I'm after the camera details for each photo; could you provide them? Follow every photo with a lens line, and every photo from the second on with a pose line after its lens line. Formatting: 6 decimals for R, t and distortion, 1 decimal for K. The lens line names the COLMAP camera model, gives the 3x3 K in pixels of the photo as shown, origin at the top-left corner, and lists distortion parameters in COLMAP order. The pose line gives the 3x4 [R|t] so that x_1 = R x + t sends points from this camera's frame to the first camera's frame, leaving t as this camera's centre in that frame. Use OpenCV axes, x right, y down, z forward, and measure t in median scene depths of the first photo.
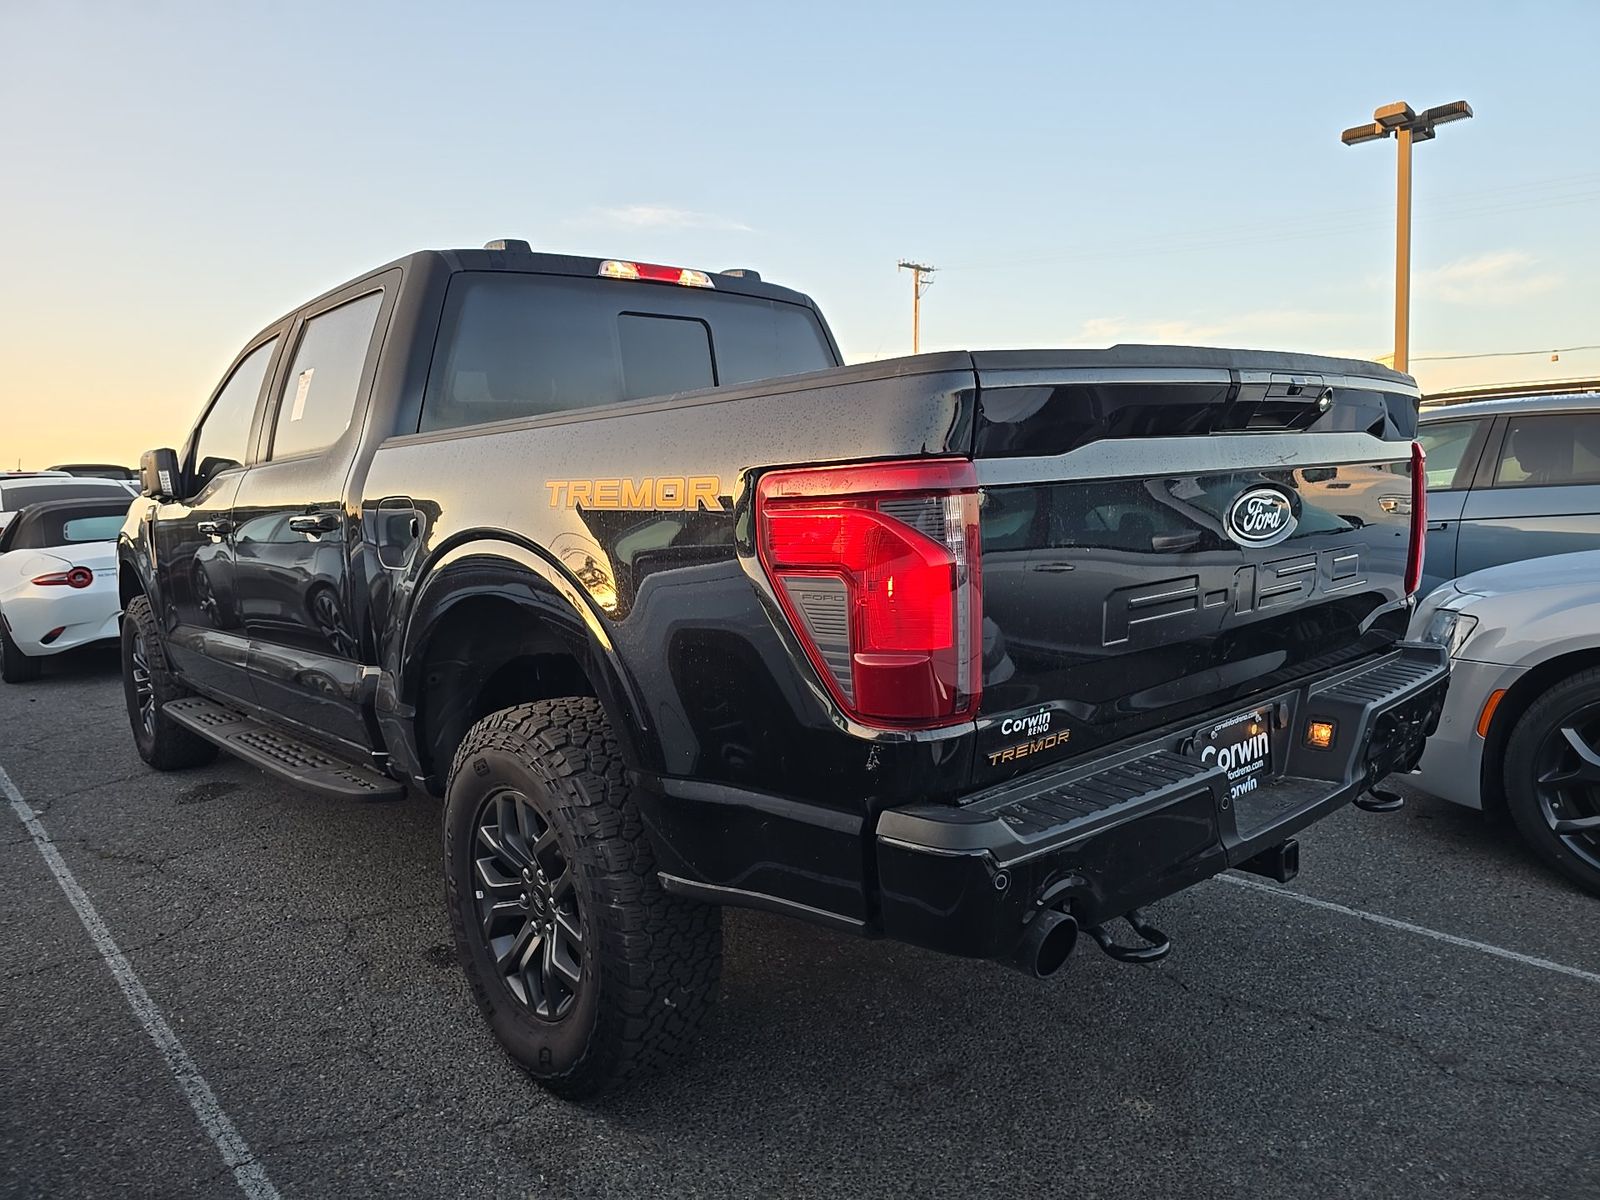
lens RADIAL K [[1060.9, 0, 800.0], [0, 1060.9, 600.0], [0, 0, 1]] dist [0.075524, -0.089700]
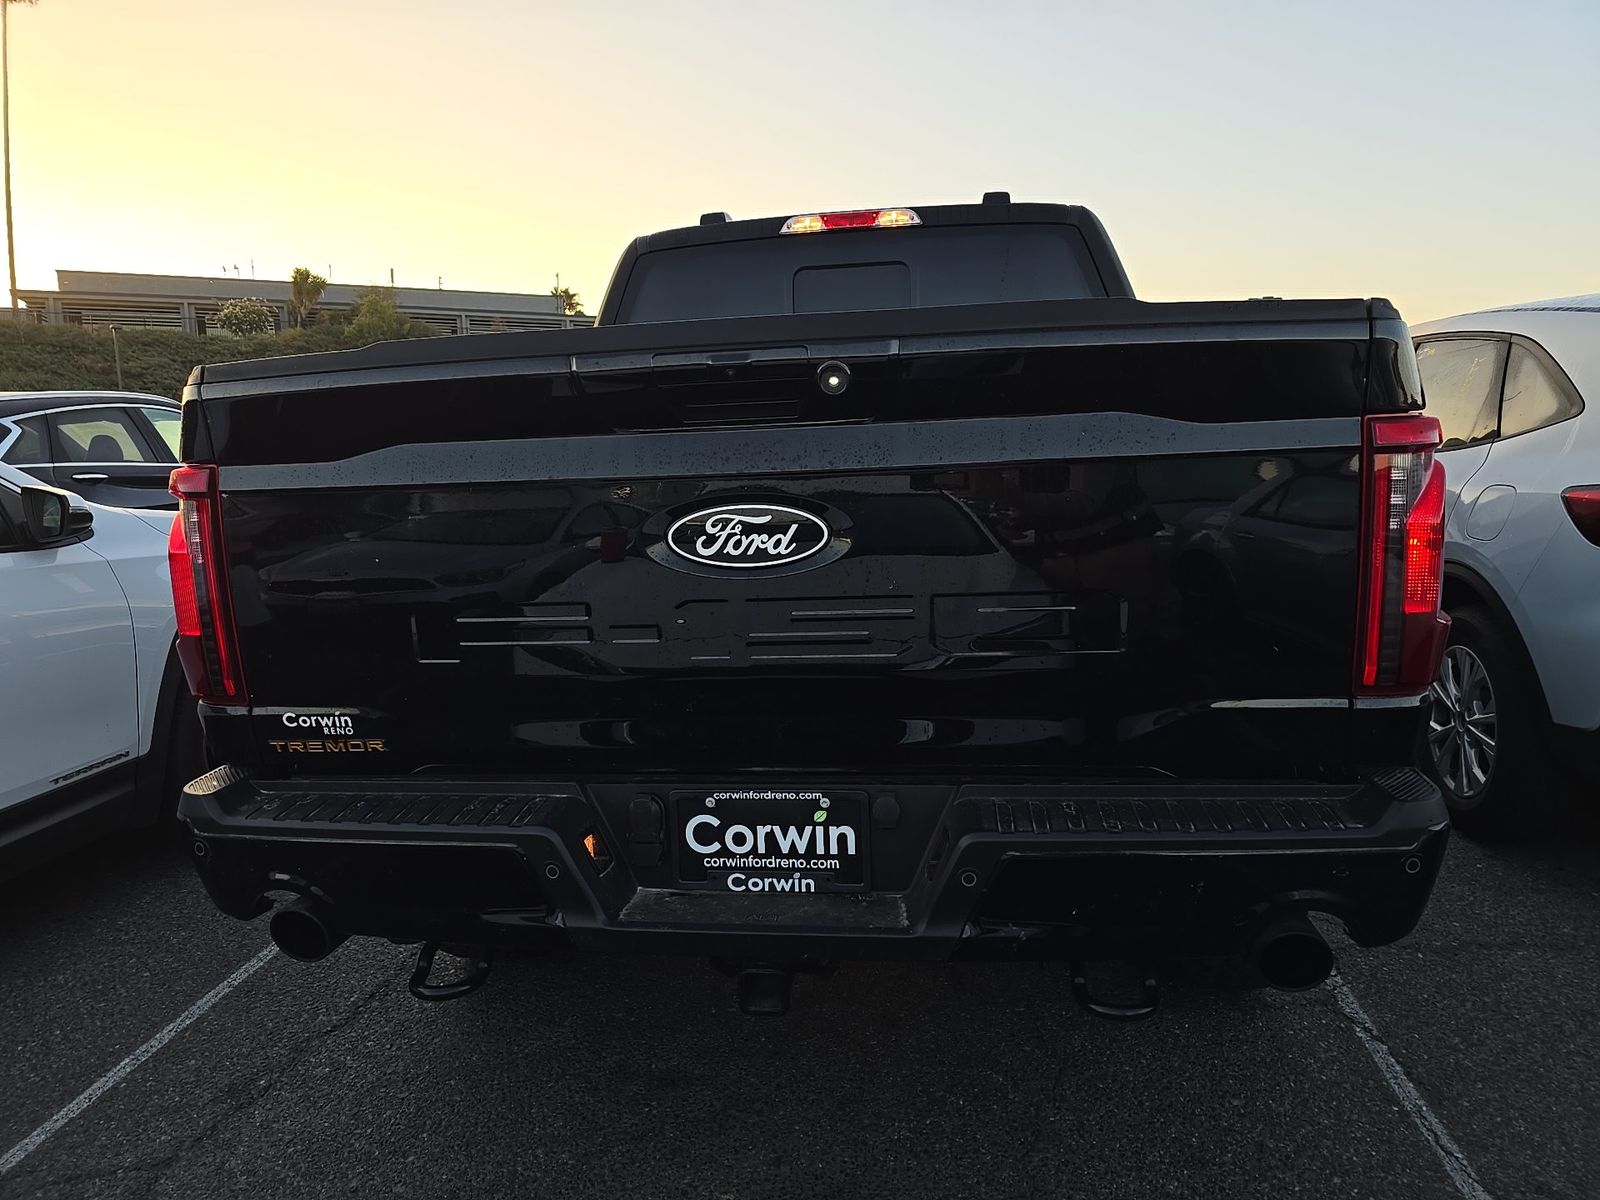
lens RADIAL K [[1067.1, 0, 790.7], [0, 1067.1, 601.4], [0, 0, 1]] dist [0.087860, -0.096330]
pose [[0.652500, 0.135115, -0.745645, 1.009850], [-0.073318, 0.990616, 0.115346, -0.121874], [0.754233, -0.020595, 0.656284, 0.522890]]
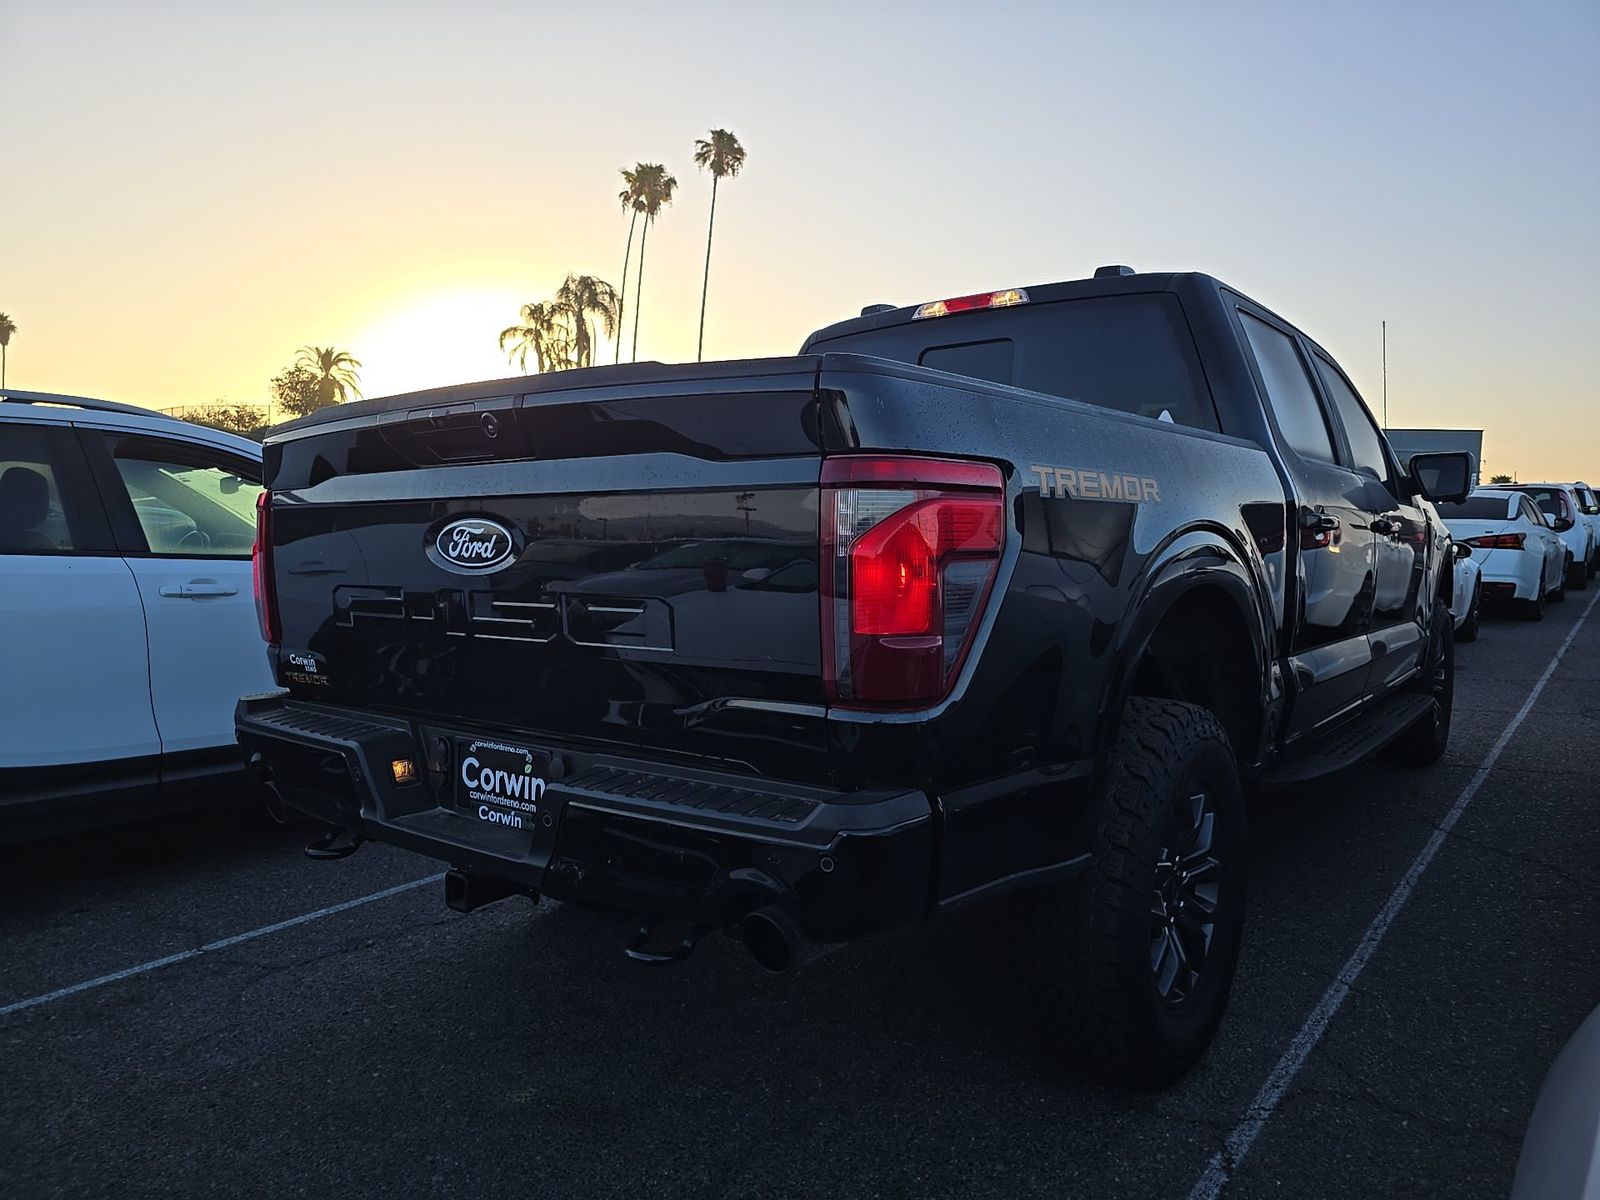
lens RADIAL K [[1060.9, 0, 800.0], [0, 1060.9, 600.0], [0, 0, 1]] dist [0.075524, -0.089700]
pose [[0.195491, 0.102849, -0.975298, 1.472157], [-0.113501, 0.990176, 0.081668, -0.142864], [0.974115, 0.094732, 0.205244, 1.089496]]
